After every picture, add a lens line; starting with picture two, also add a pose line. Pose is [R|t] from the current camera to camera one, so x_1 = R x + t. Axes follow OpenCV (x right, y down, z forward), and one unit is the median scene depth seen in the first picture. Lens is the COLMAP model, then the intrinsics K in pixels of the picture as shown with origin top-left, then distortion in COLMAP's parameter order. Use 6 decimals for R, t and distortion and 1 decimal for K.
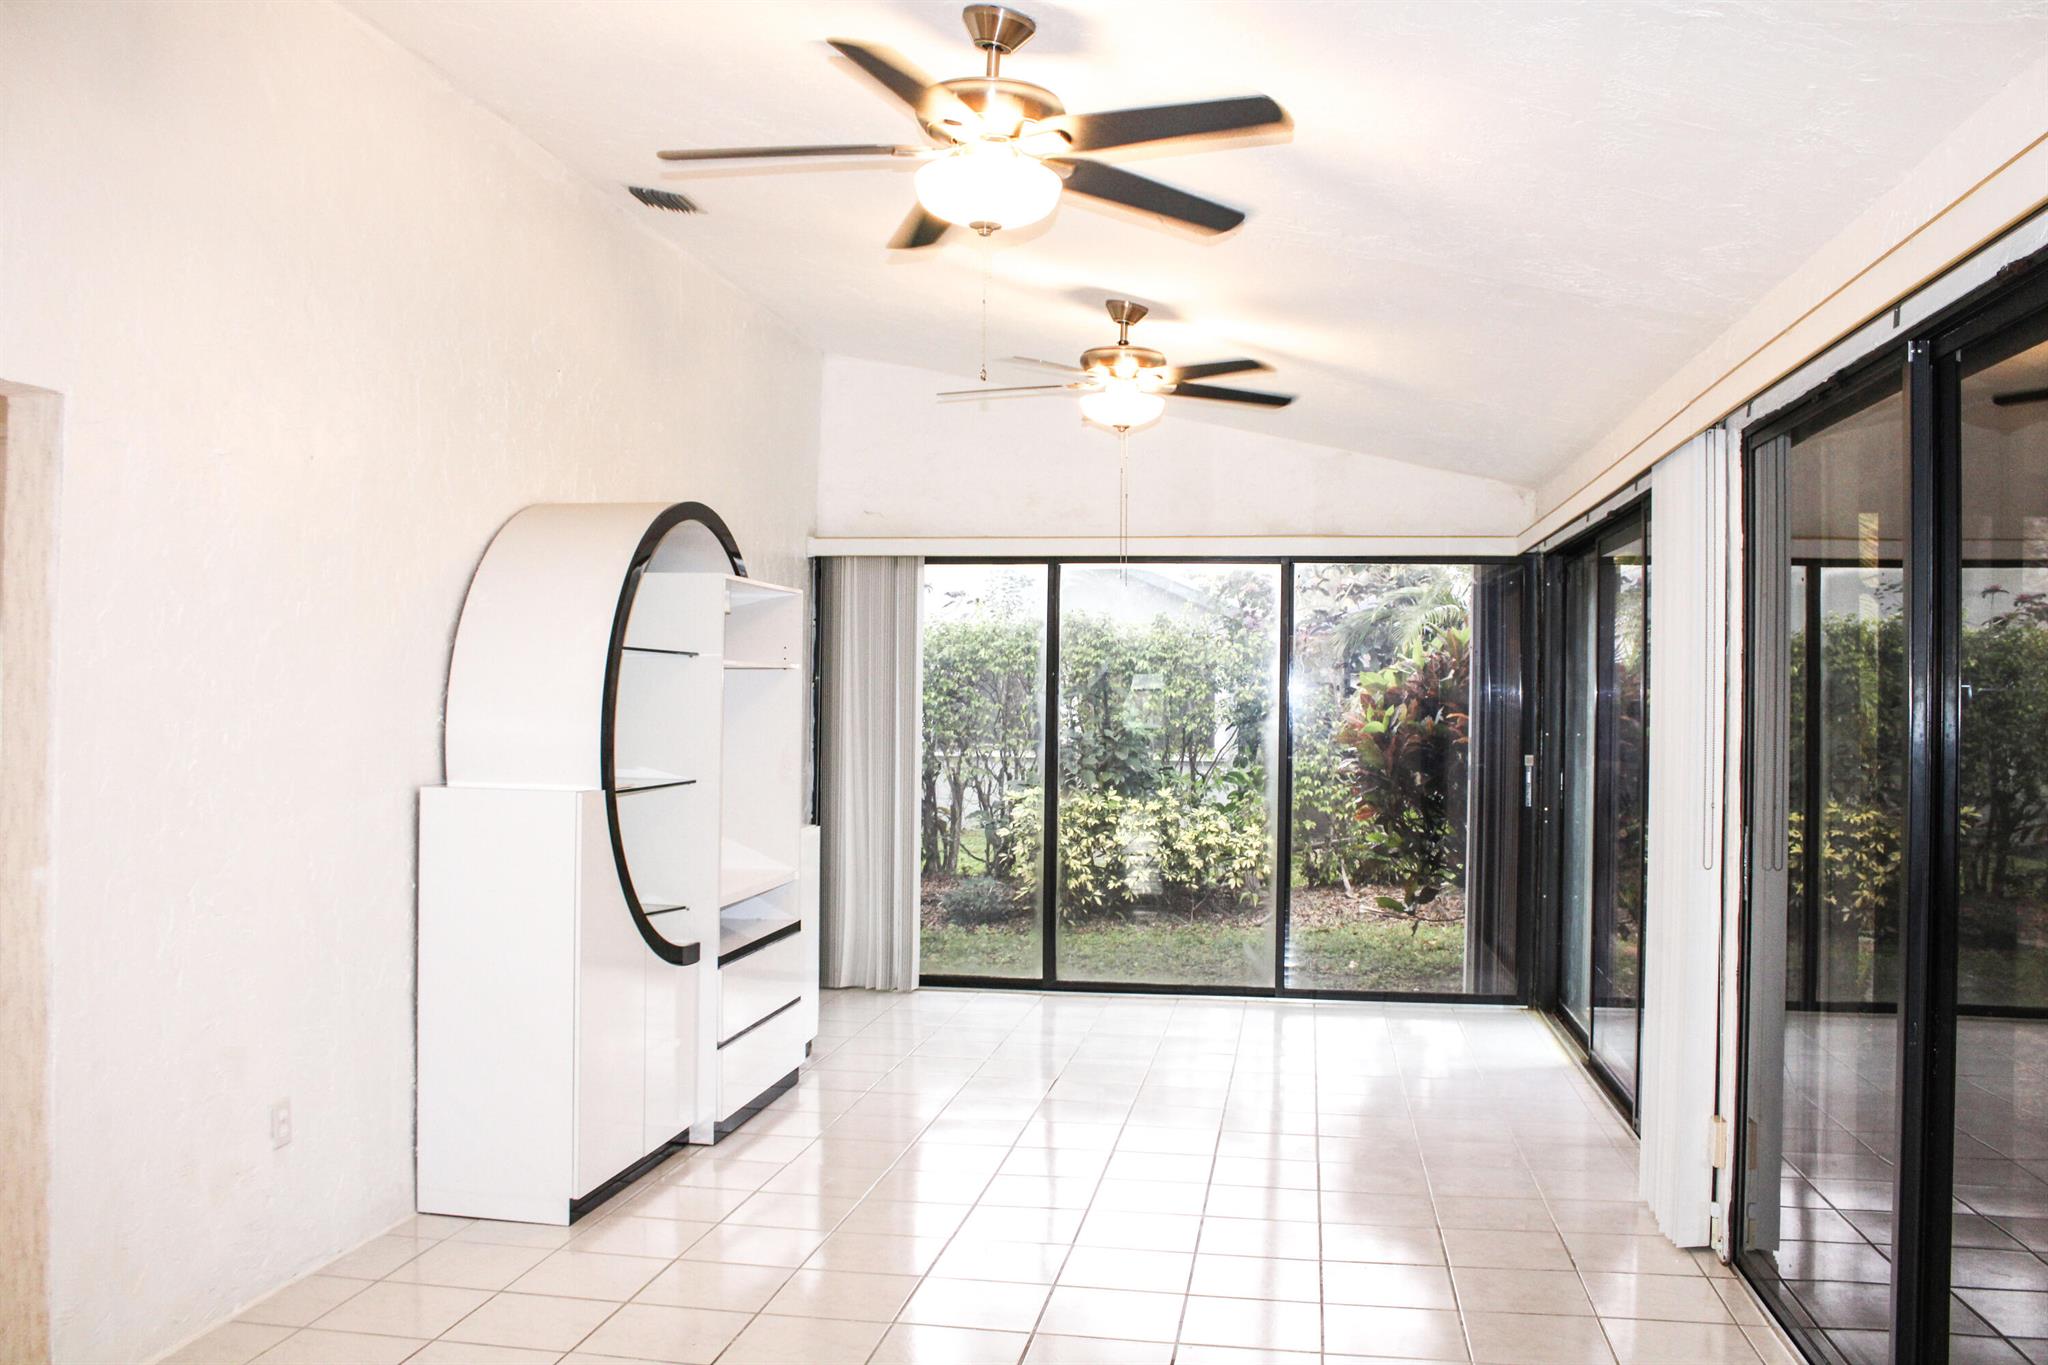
lens RADIAL K [[1727.3, 0, 1008.1], [0, 1727.3, 685.4], [0, 0, 1]] dist [-0.161532, 0.148530]
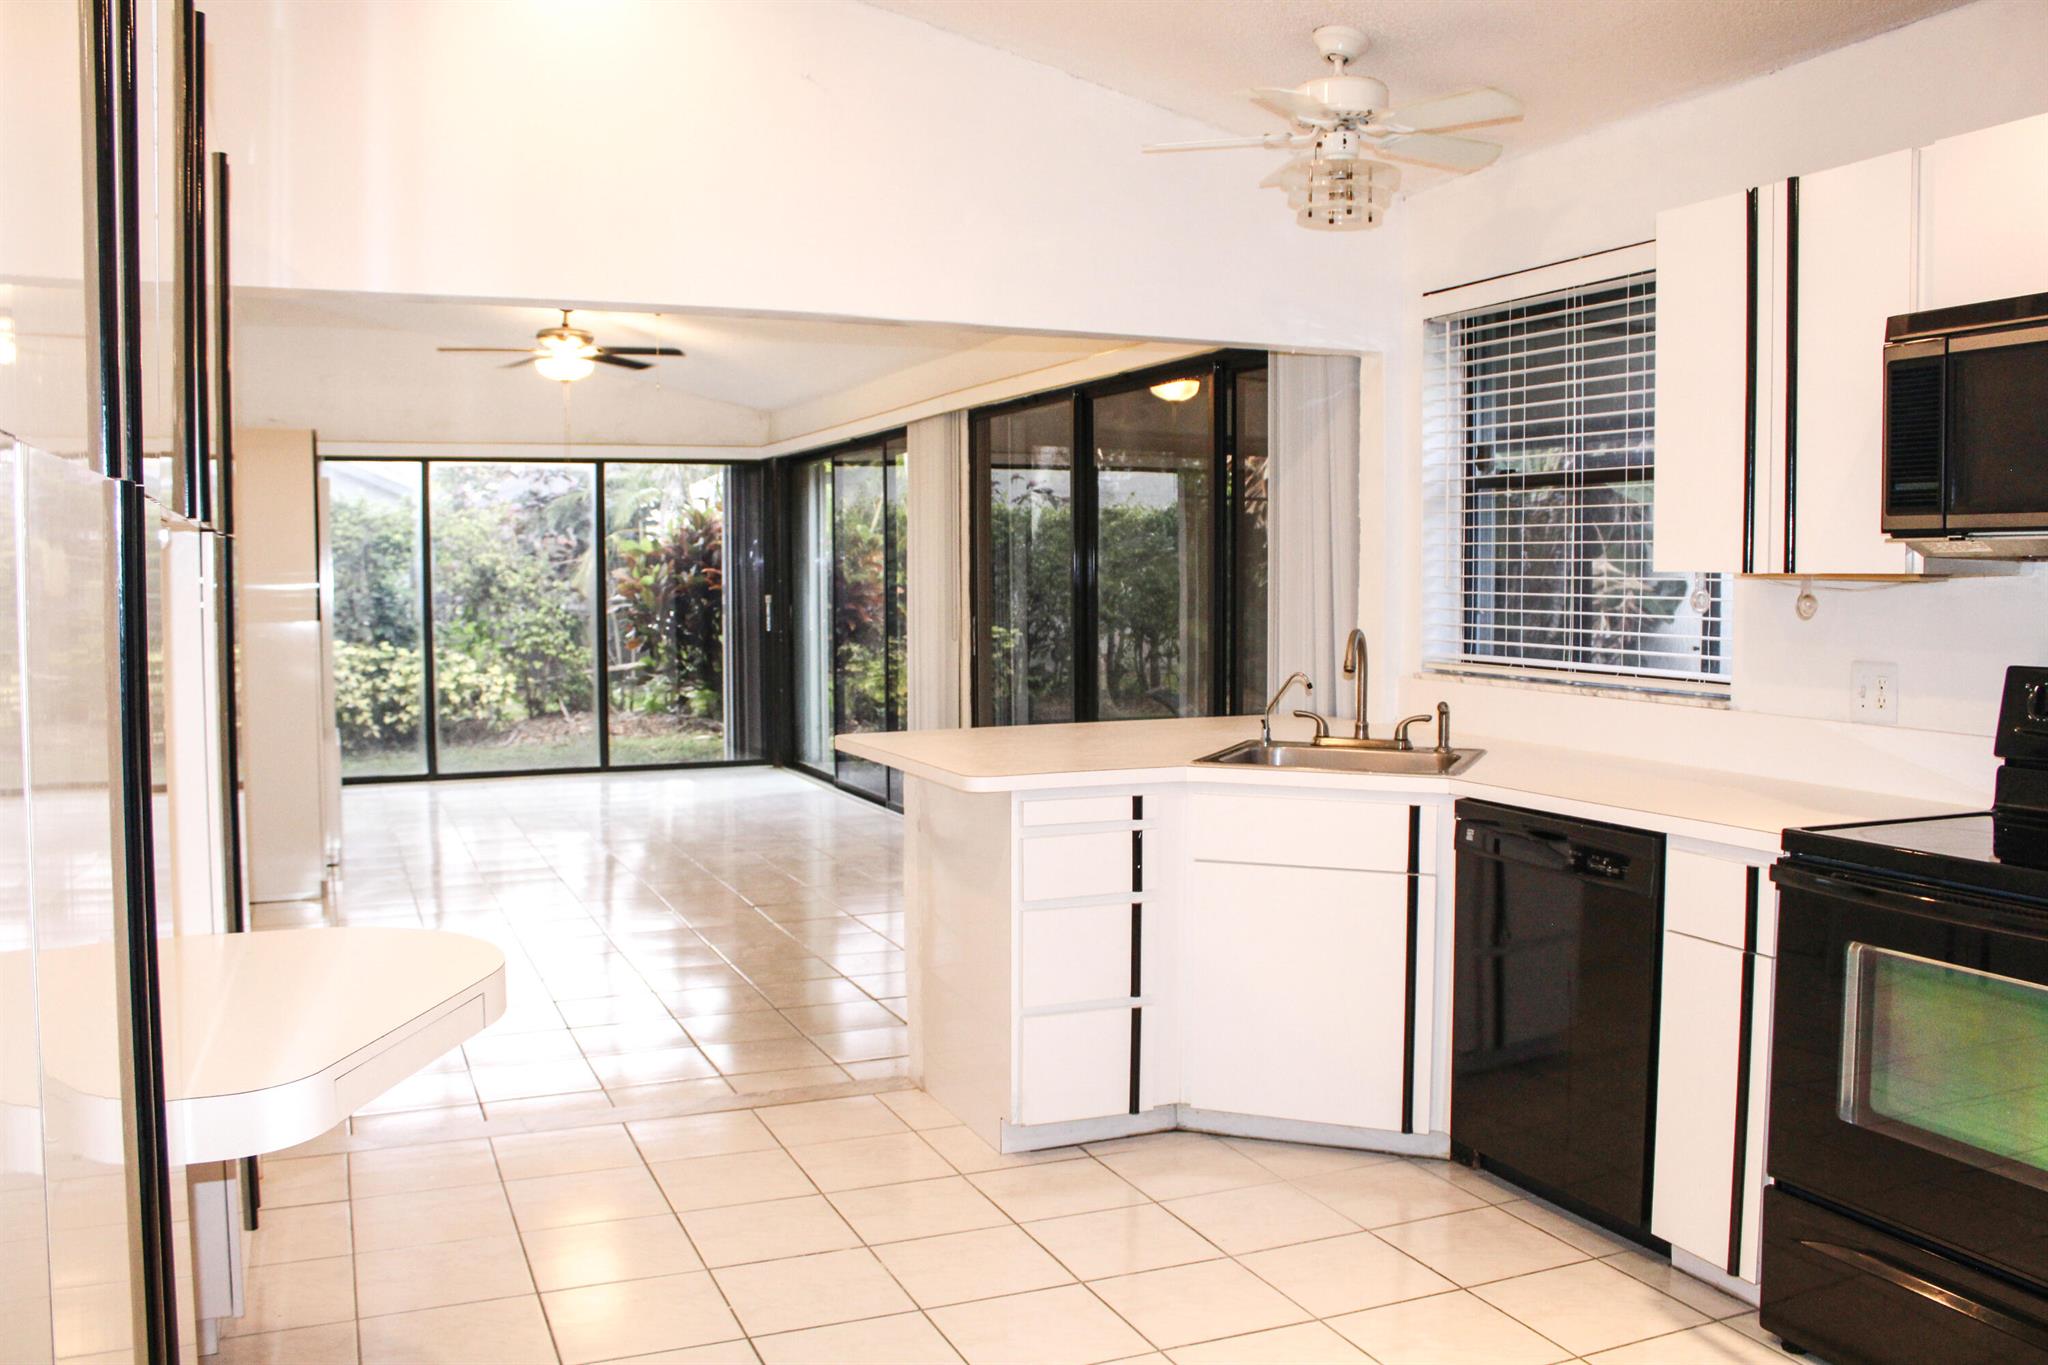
lens RADIAL K [[1727.3, 0, 1008.1], [0, 1727.3, 685.4], [0, 0, 1]] dist [-0.161532, 0.148530]
pose [[0.850838, -0.050543, 0.522991, -0.191785], [0.010746, 0.996828, 0.078853, 0.002084], [-0.525318, -0.061471, 0.848683, -0.241335]]
